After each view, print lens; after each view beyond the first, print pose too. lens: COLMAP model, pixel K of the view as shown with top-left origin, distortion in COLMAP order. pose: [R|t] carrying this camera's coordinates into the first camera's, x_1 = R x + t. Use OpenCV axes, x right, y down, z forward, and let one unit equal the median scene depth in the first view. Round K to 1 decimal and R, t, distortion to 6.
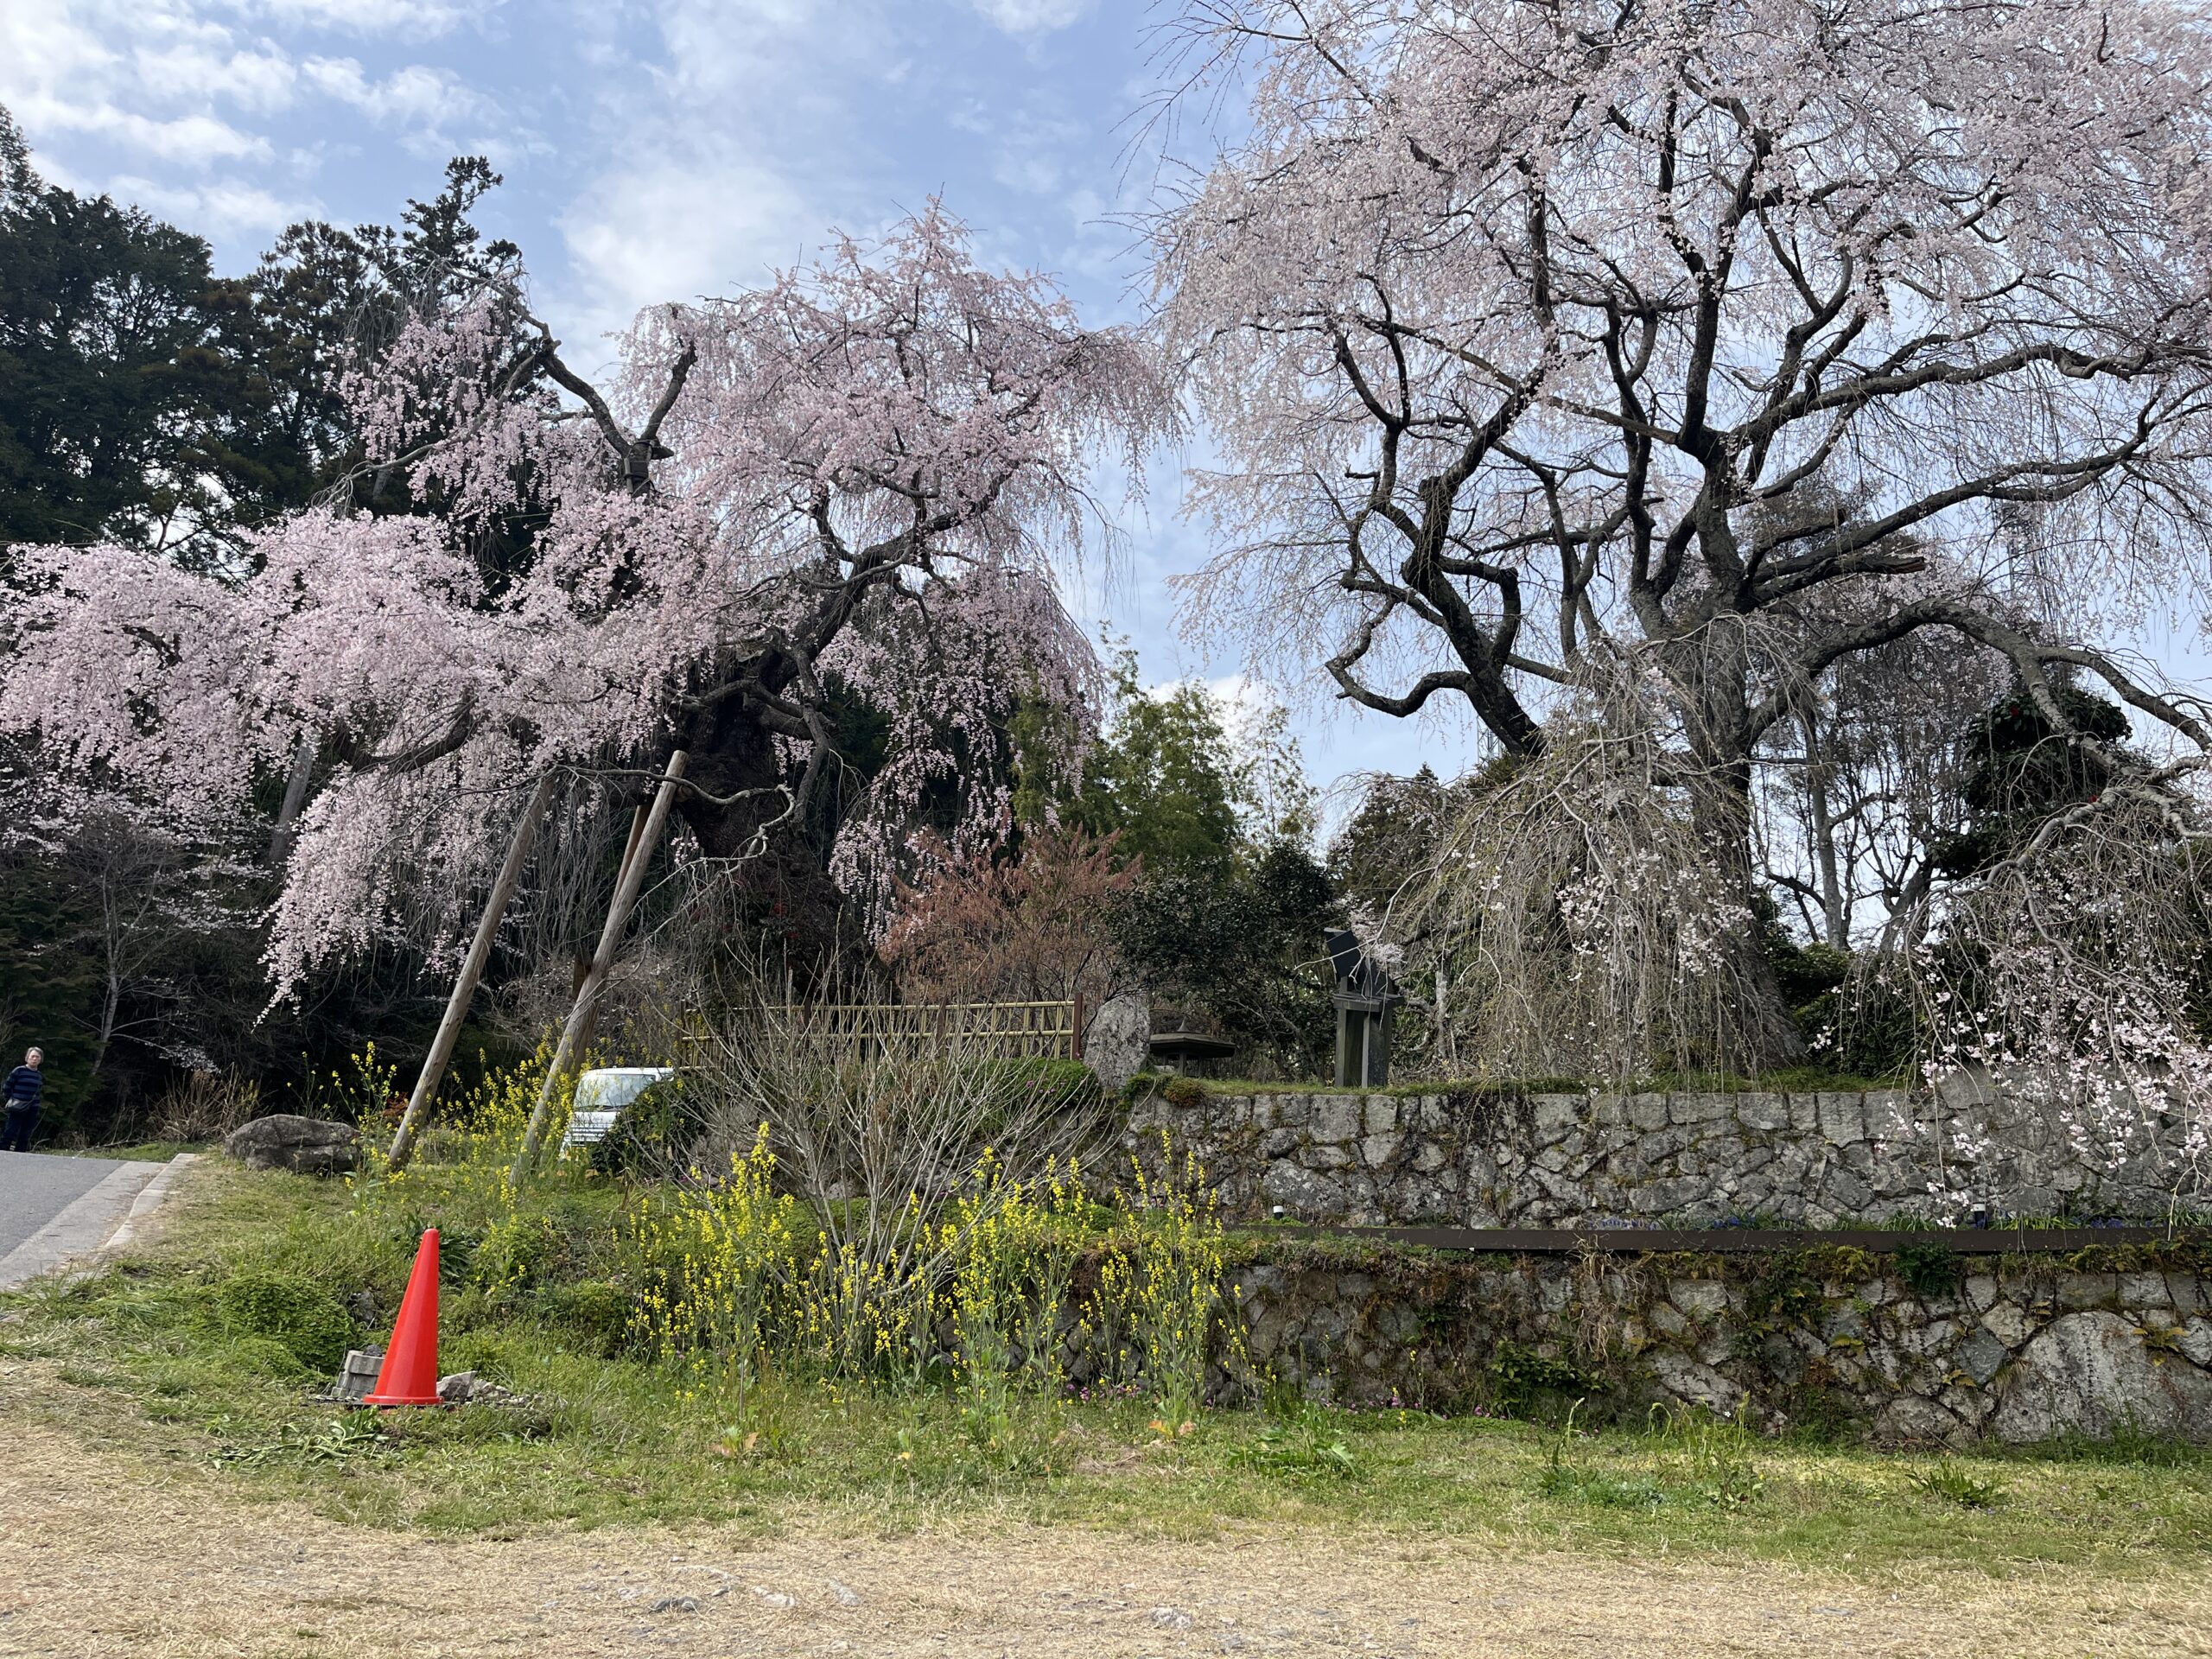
lens RADIAL K [[1680.9, 0, 1105.8], [0, 1680.9, 829.9], [0, 0, 1]] dist [0.016984, -0.003537]
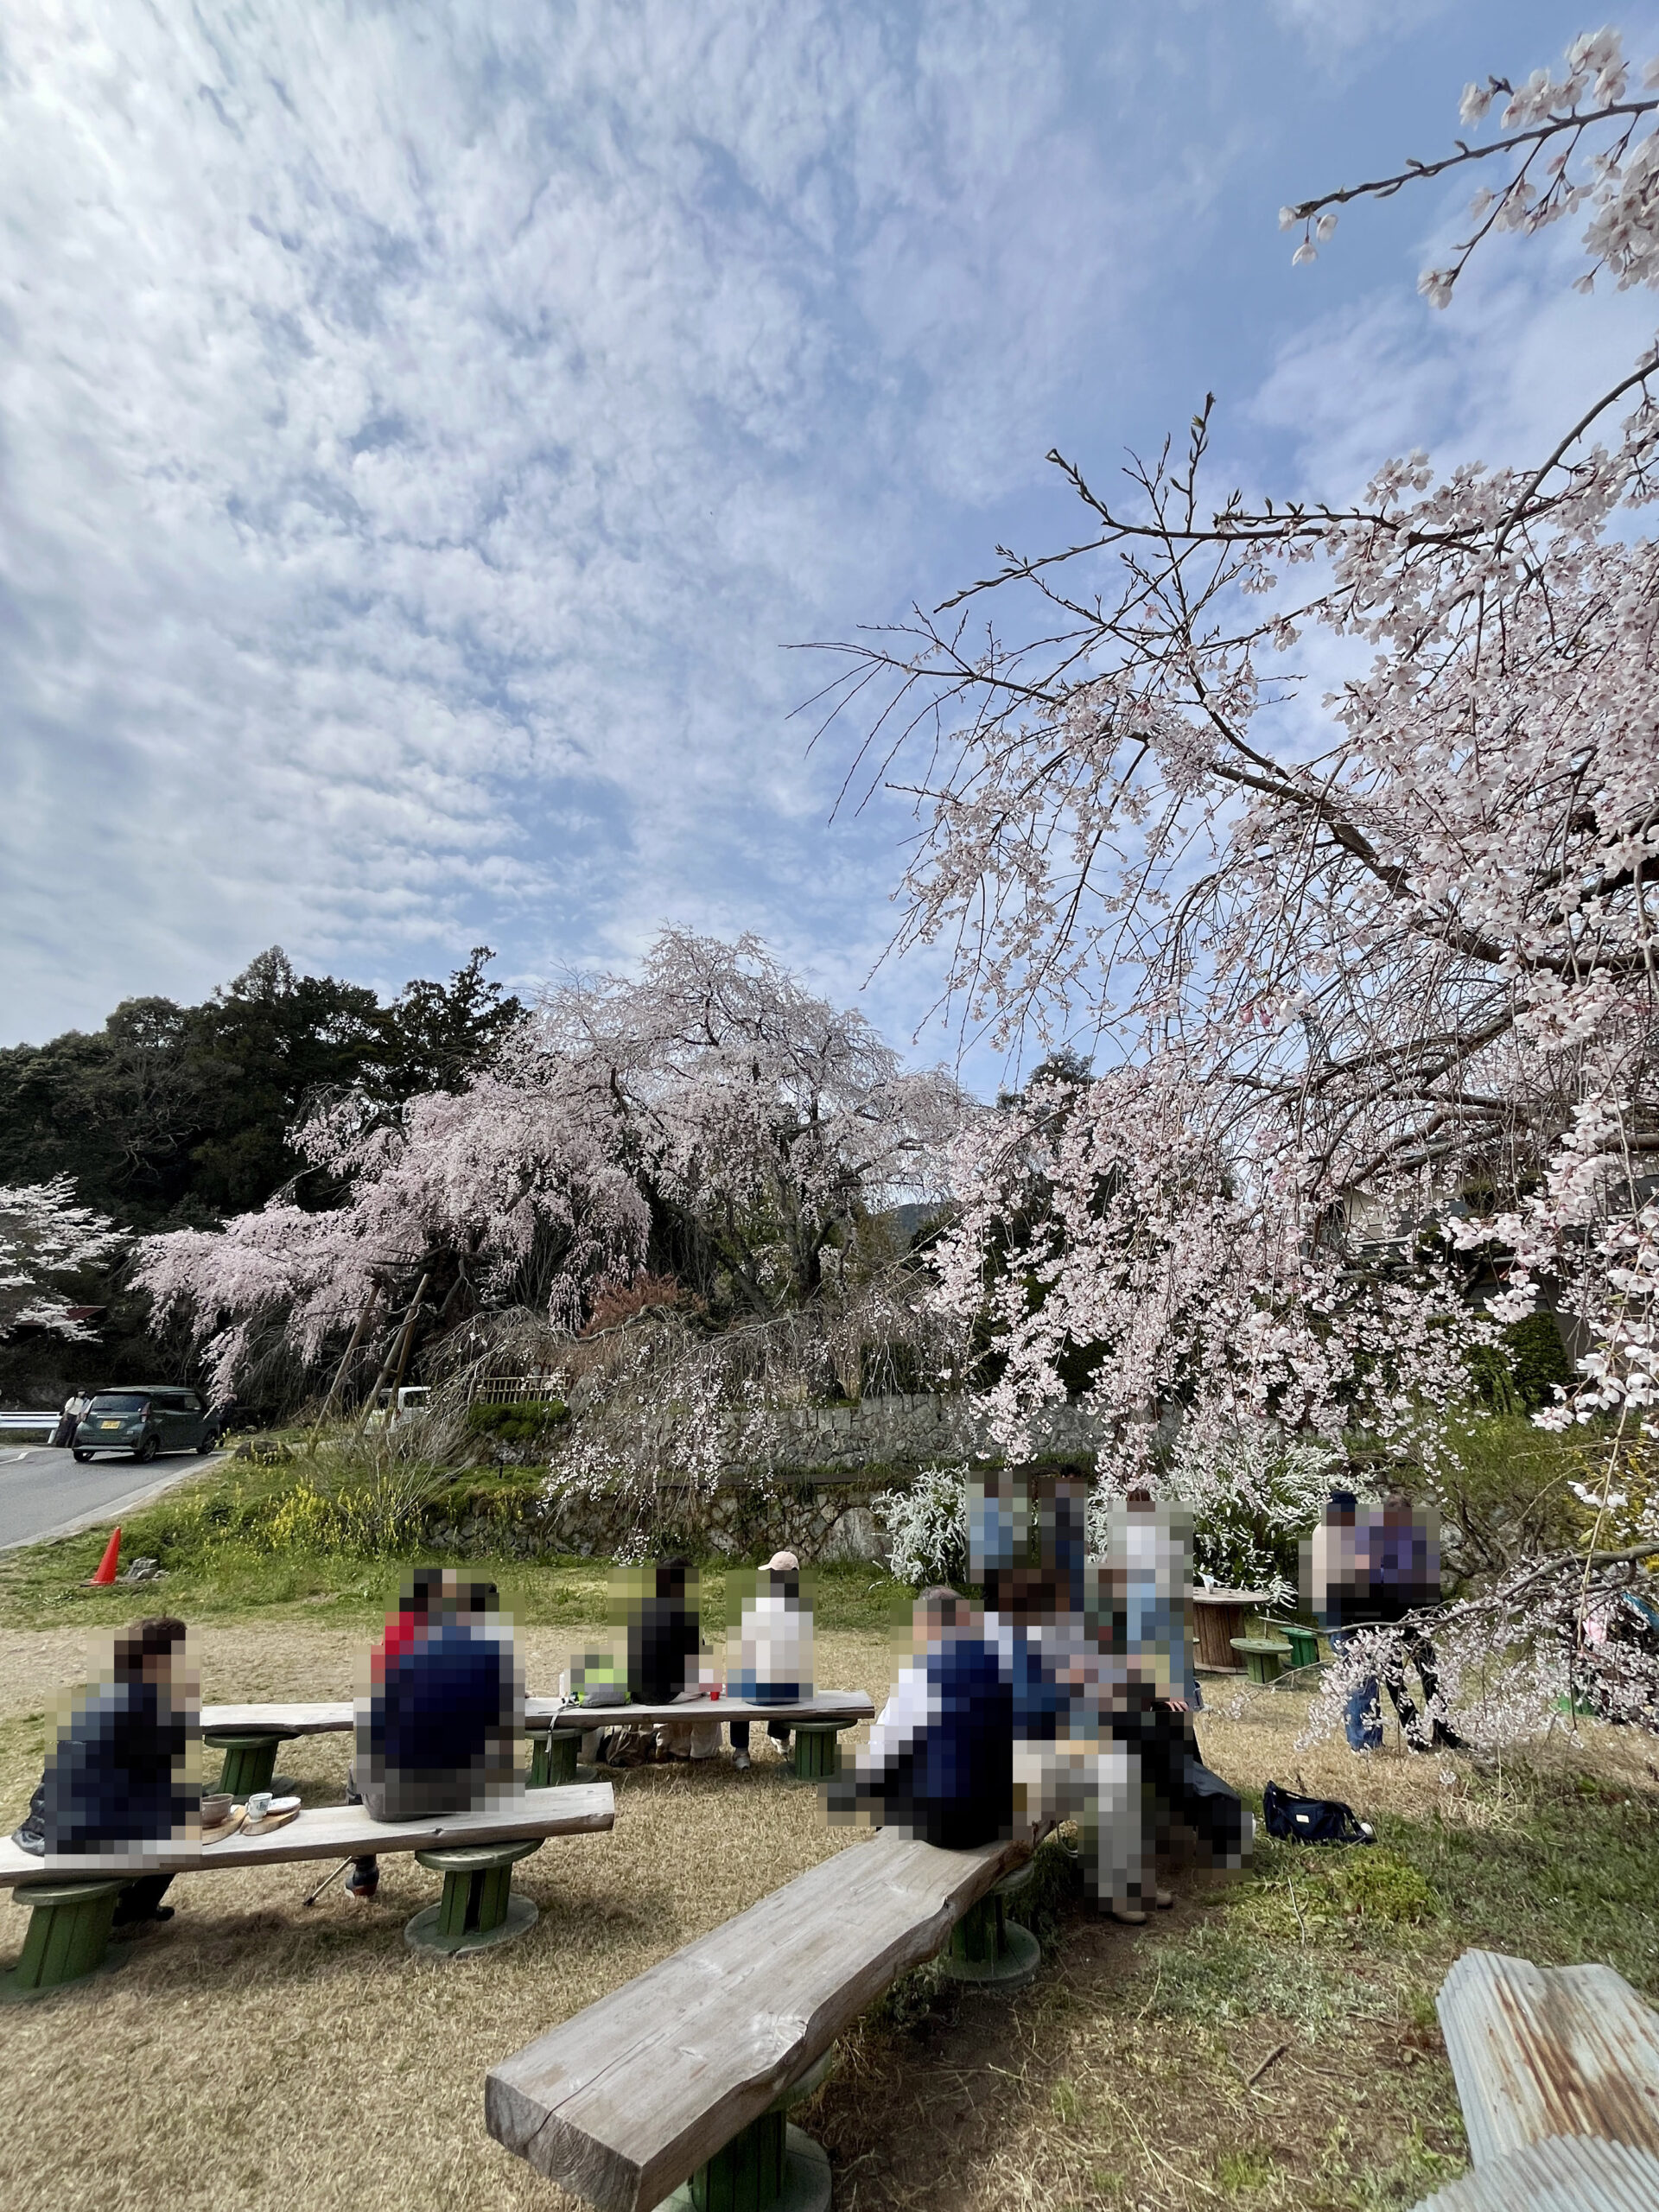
lens RADIAL K [[886.6, 0, 830.3], [0, 886.6, 1105.6], [0, 0, 1]] dist [-0.000257, -0.000003]
pose [[0.992269, -0.080688, -0.094297, 0.602631], [0.071660, 0.992848, -0.095491, -0.160440], [0.101328, 0.087996, 0.990954, -0.318580]]
